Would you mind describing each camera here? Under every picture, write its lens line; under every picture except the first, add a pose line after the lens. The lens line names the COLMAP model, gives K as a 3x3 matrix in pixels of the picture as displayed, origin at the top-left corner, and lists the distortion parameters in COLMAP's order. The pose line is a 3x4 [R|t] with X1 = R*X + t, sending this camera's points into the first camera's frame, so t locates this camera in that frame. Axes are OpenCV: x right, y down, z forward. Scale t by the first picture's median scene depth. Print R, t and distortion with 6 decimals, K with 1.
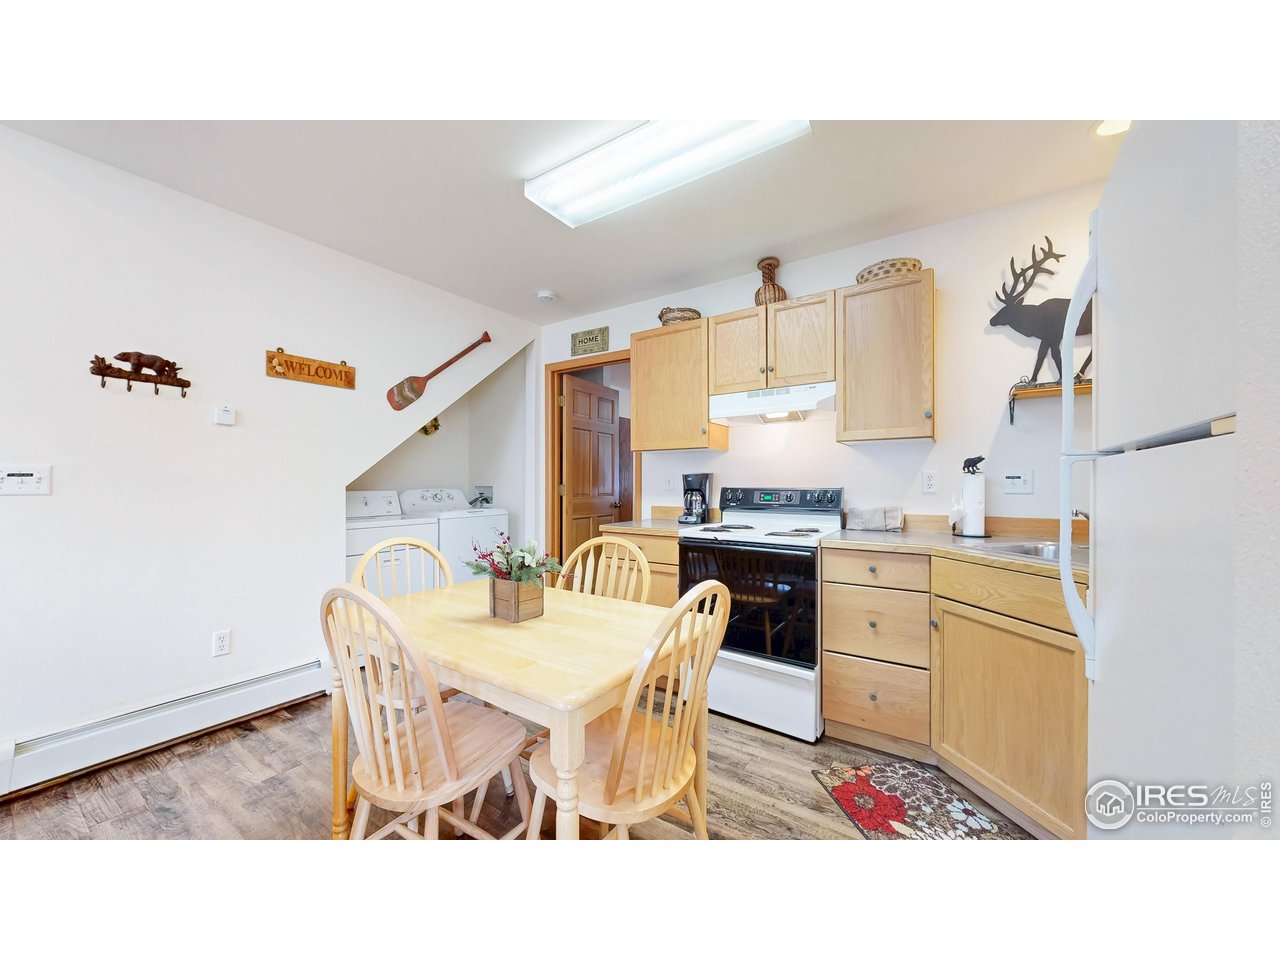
lens RADIAL K [[479.6, 0, 644.1], [0, 479.6, 481.7], [0, 0, 1]] dist [-0.000405, -0.000100]
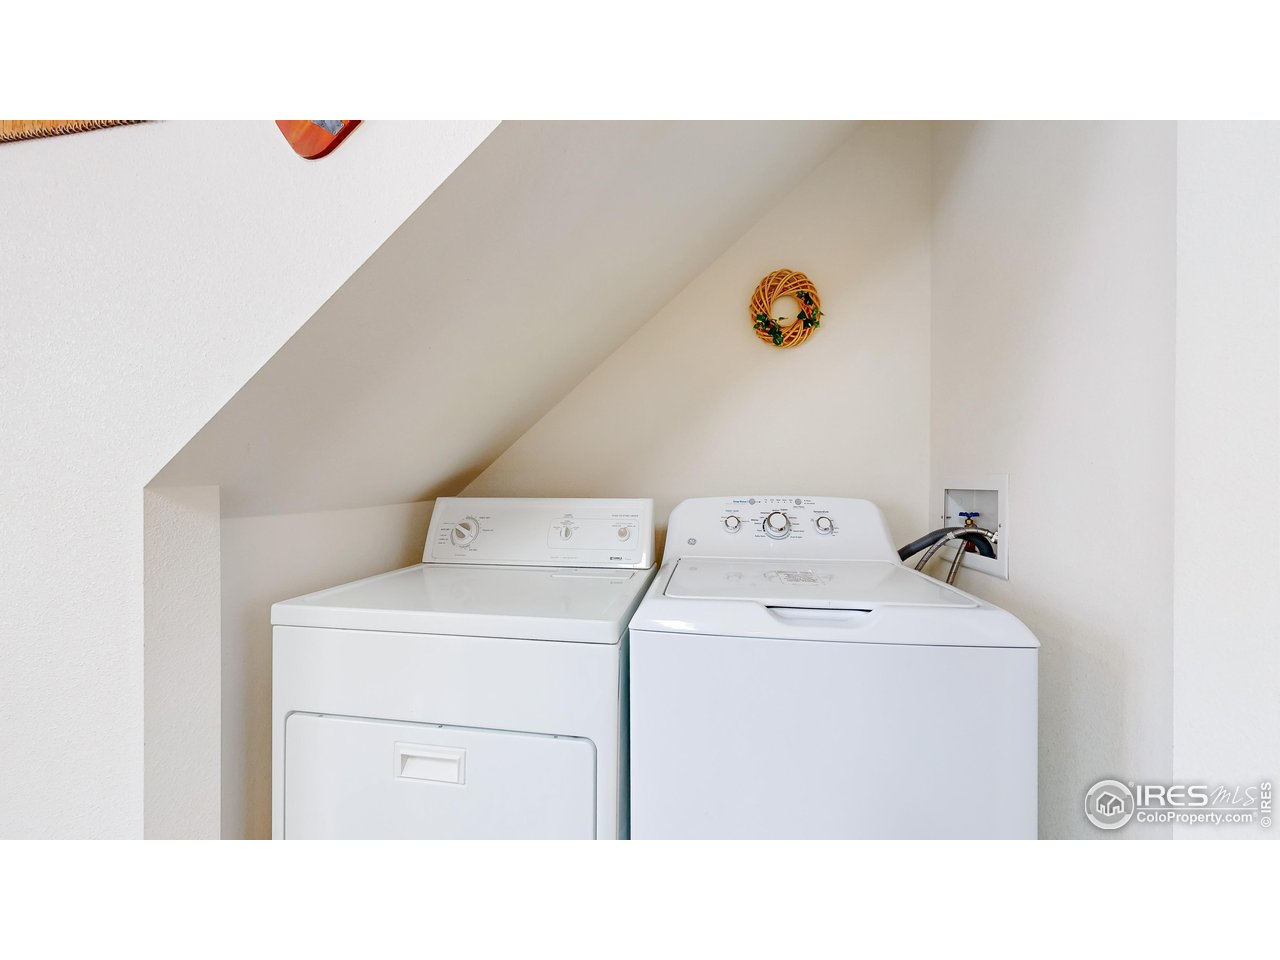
lens RADIAL K [[479.6, 0, 644.1], [0, 479.6, 481.7], [0, 0, 1]] dist [-0.000405, -0.000100]
pose [[0.408059, -0.009669, -0.912904, -0.455378], [0.003724, 0.999953, -0.008927, 0.019495], [0.912948, 0.000243, 0.408076, 1.970975]]
